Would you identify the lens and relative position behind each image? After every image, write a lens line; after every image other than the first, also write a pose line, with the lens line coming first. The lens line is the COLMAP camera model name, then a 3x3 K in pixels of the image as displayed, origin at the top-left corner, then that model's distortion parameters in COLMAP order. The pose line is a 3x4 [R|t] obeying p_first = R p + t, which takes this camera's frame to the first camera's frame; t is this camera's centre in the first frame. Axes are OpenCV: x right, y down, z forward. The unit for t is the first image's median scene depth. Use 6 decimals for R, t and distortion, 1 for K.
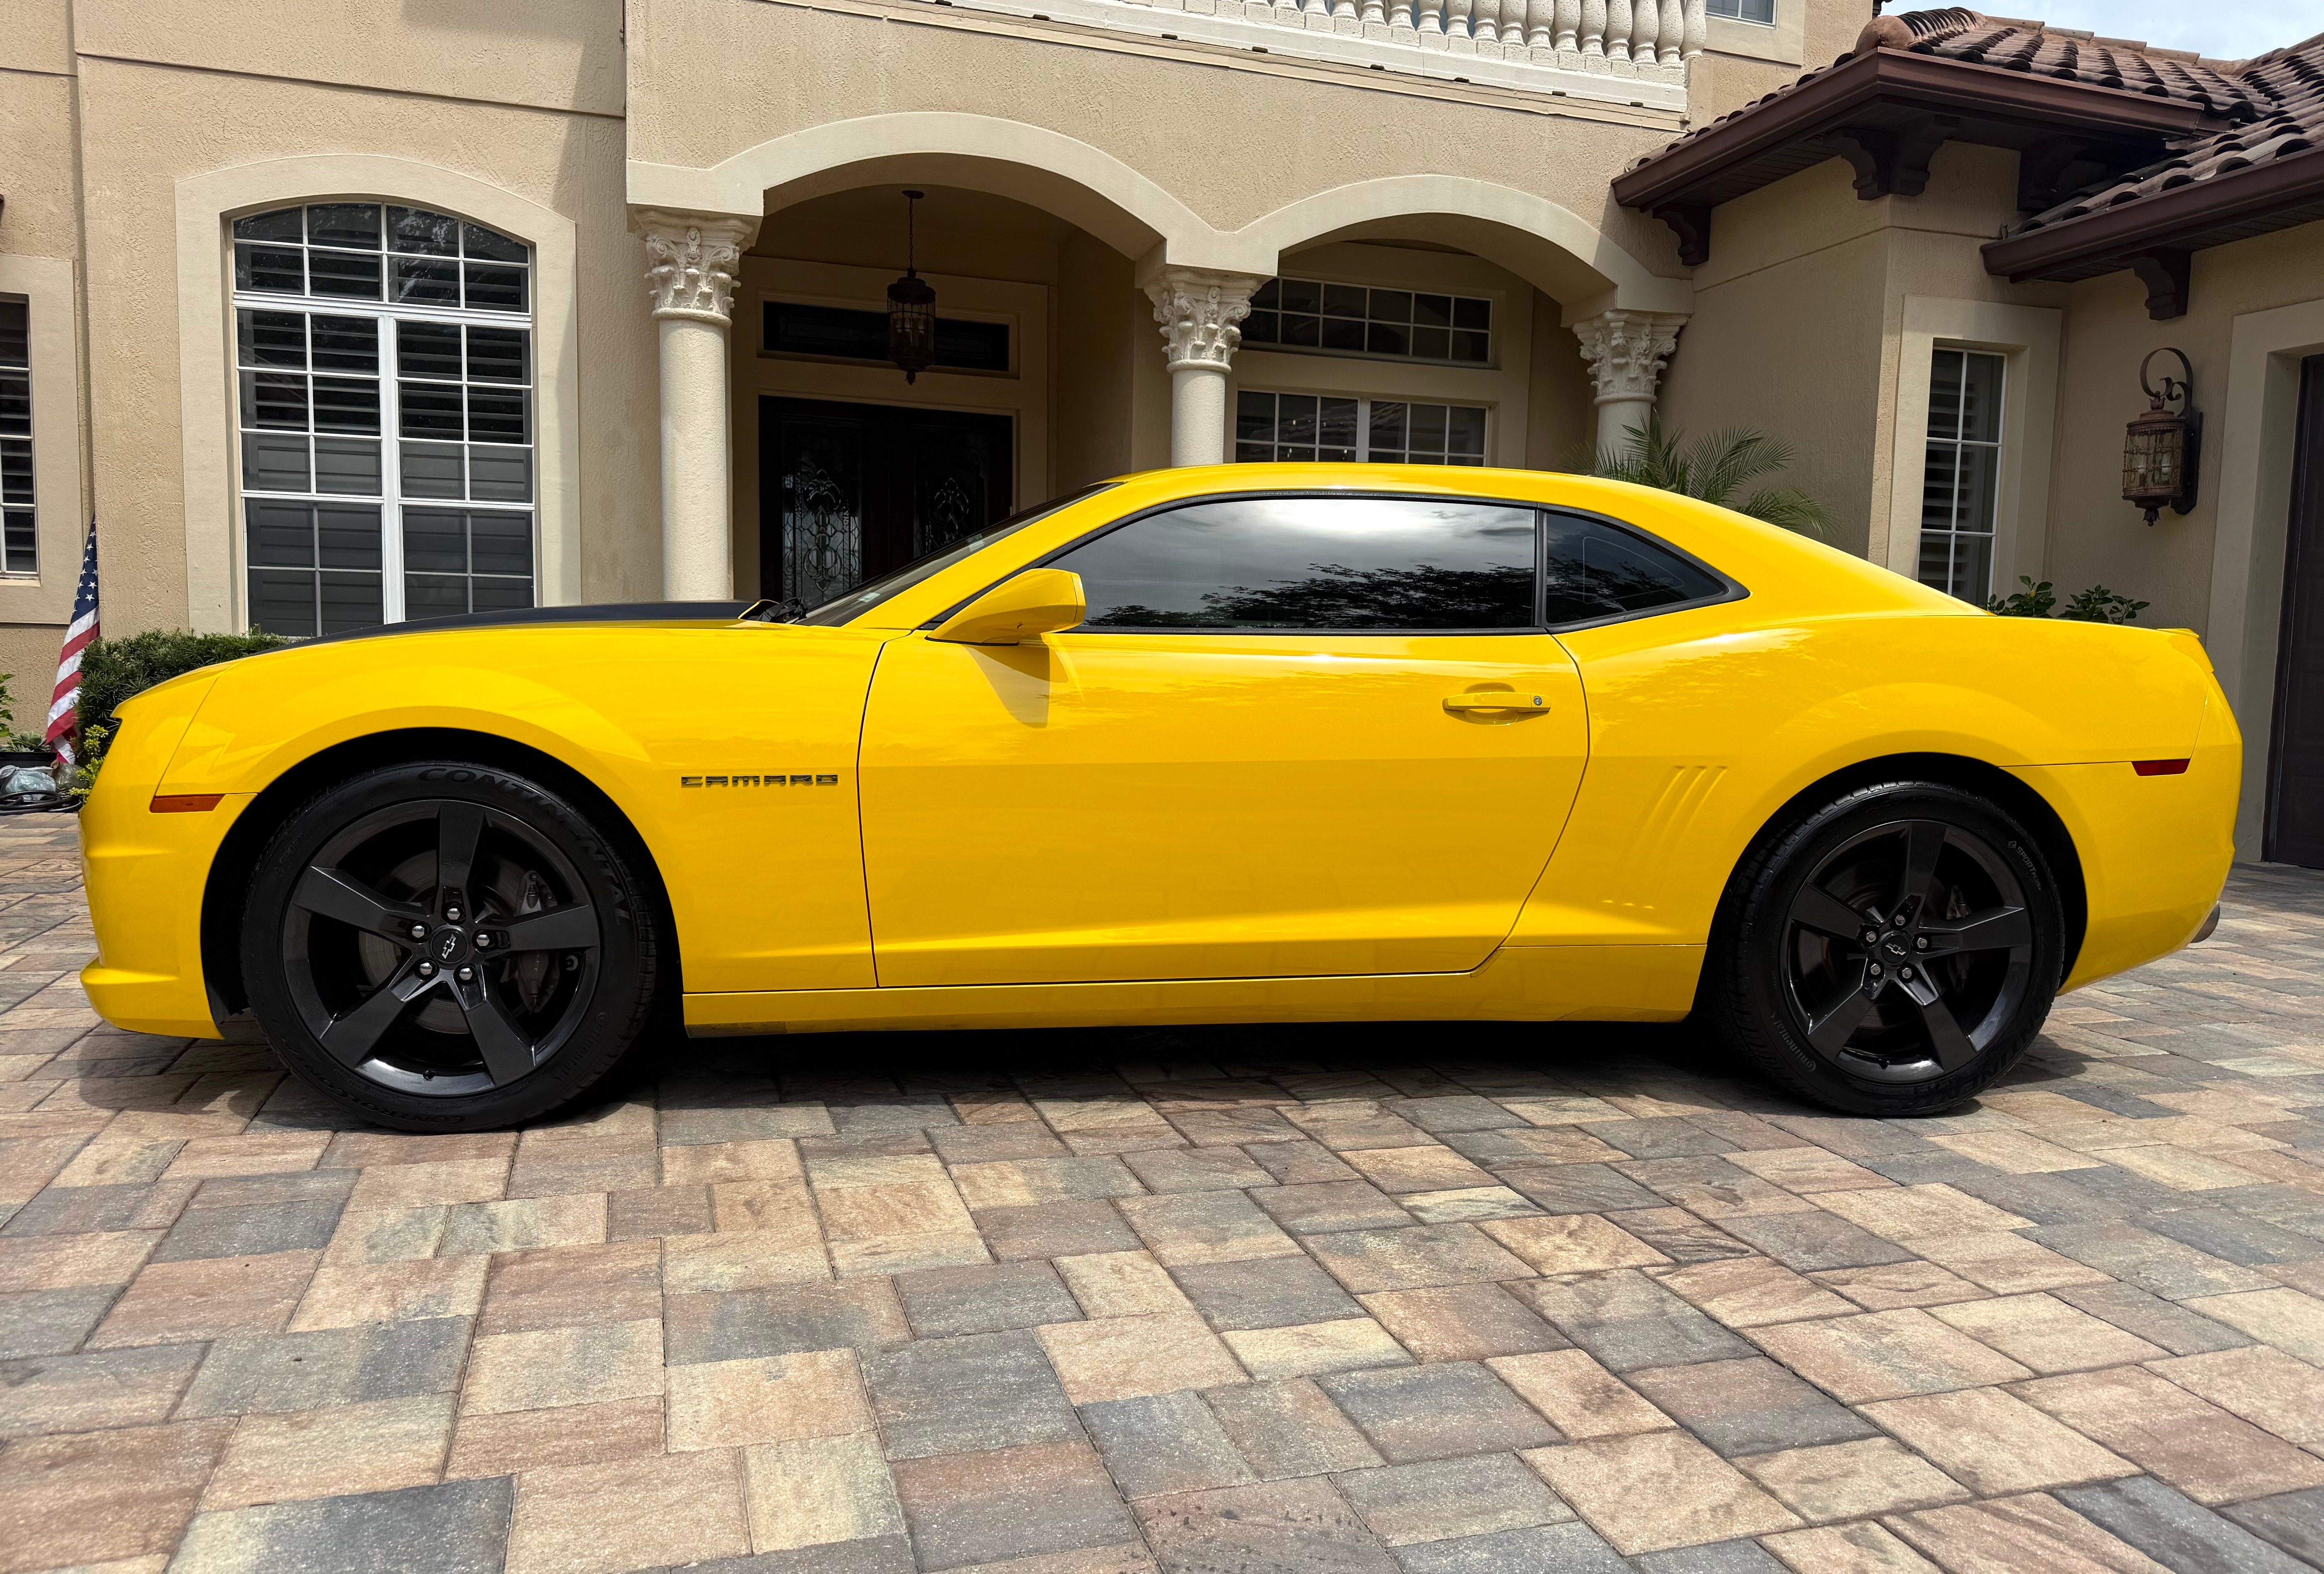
lens RADIAL K [[1660.8, 0, 1183.7], [0, 1660.8, 822.3], [0, 0, 1]] dist [0.061407, -0.076256]
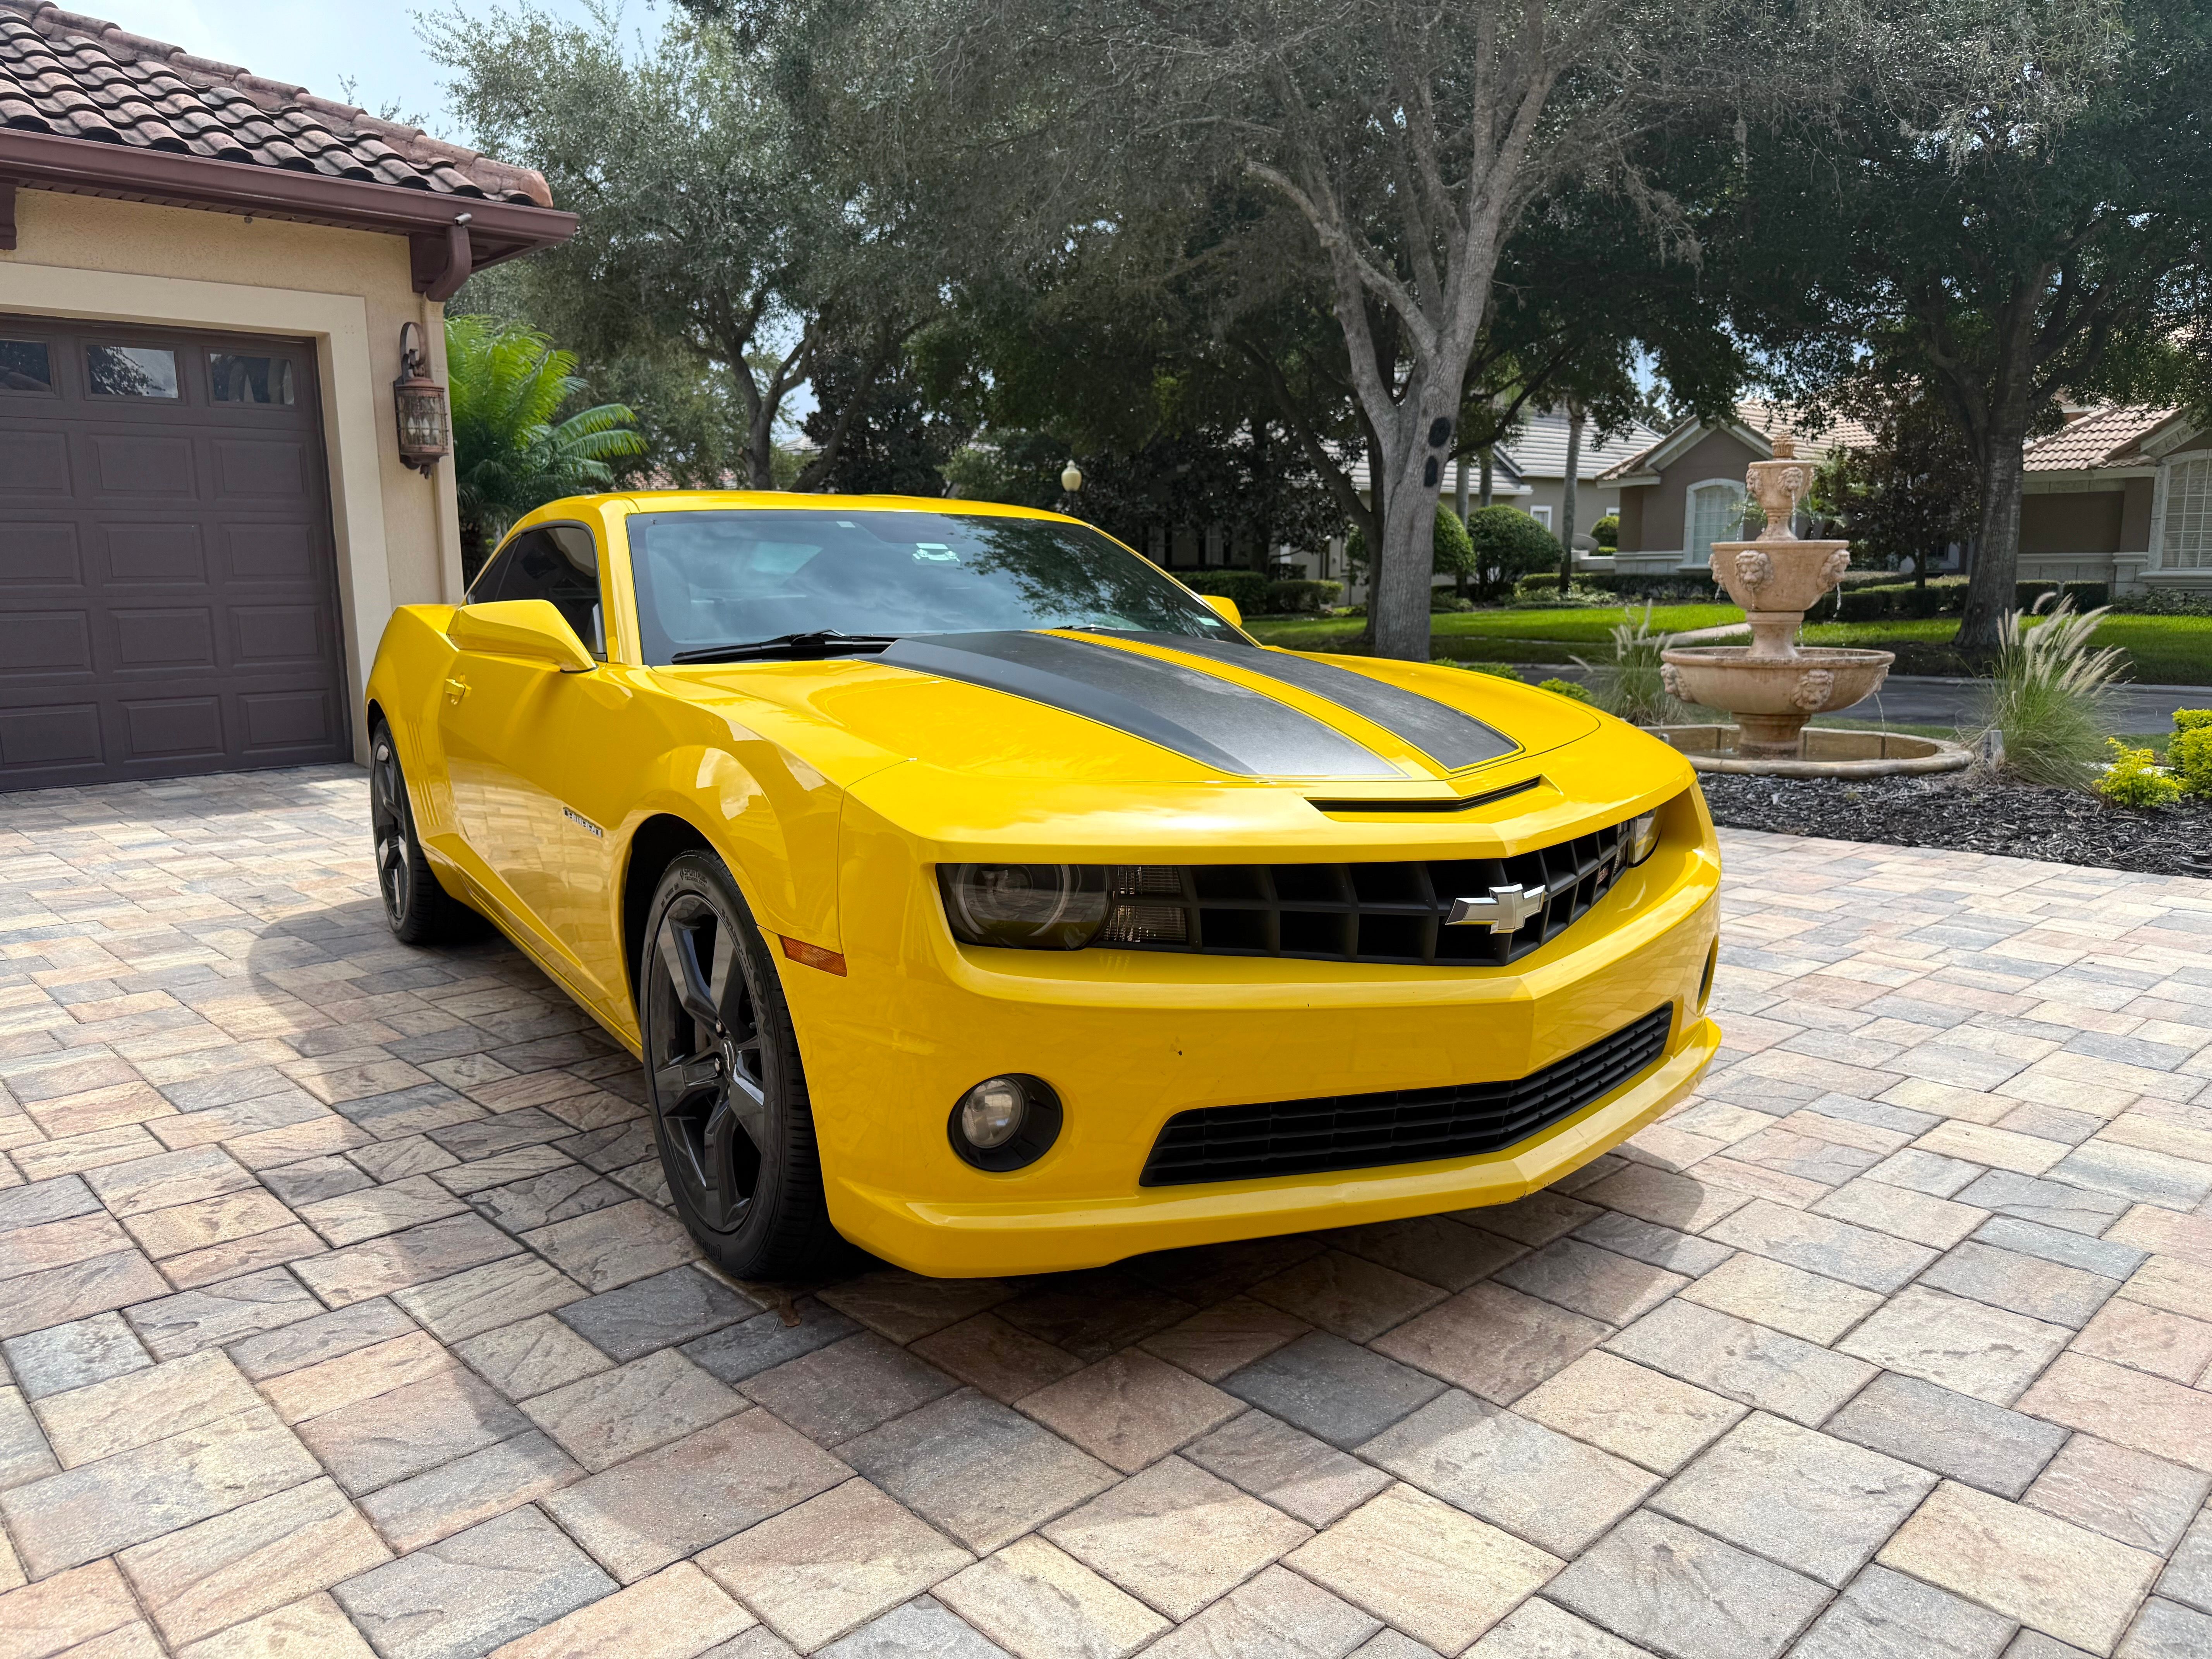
lens RADIAL K [[1569.3, 0, 1107.1], [0, 1569.3, 826.9], [0, 0, 1]] dist [0.034162, -0.044243]
pose [[-0.436276, -0.166802, 0.884217, -1.171654], [0.084831, 0.970667, 0.224967, -0.246363], [-0.895805, 0.173157, -0.409329, 1.514014]]
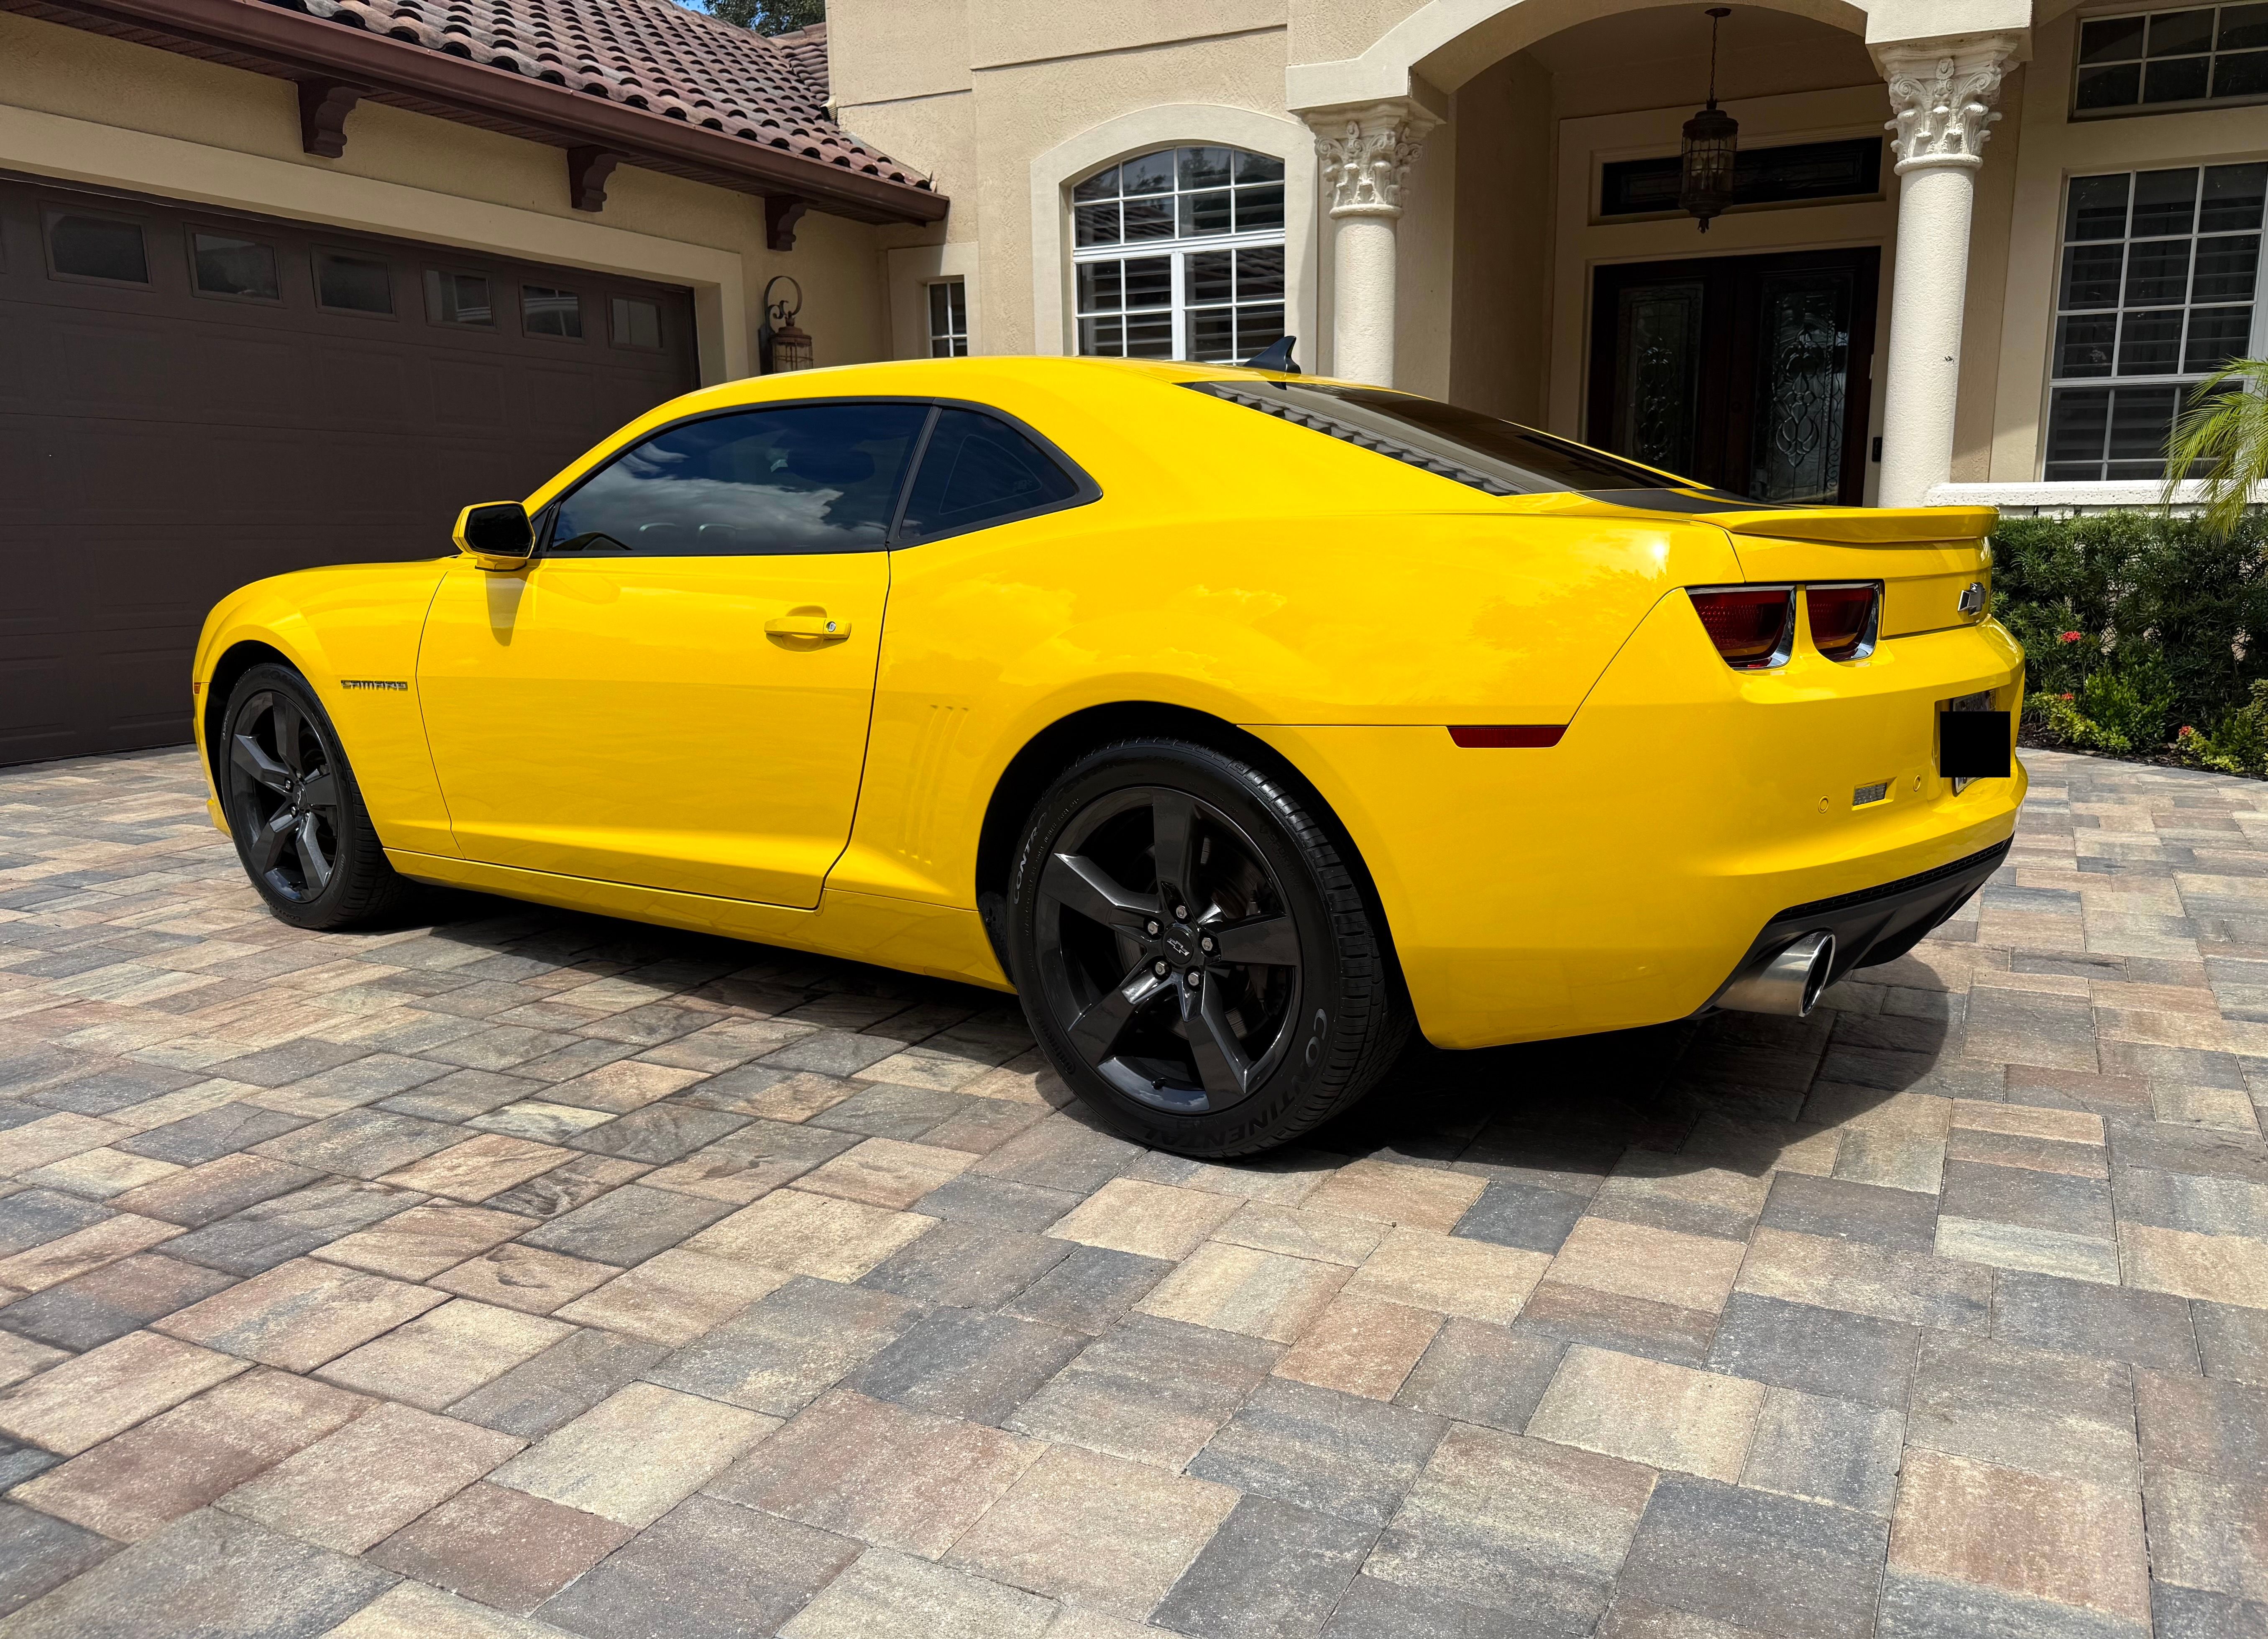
lens RADIAL K [[1676.8, 0, 1220.6], [0, 1676.8, 893.7], [0, 0, 1]] dist [0.036901, -0.054584]
pose [[0.728112, 0.117282, -0.675350, 0.967952], [-0.040144, 0.990859, 0.128793, -0.052010], [0.684282, -0.066664, 0.726164, 0.441473]]
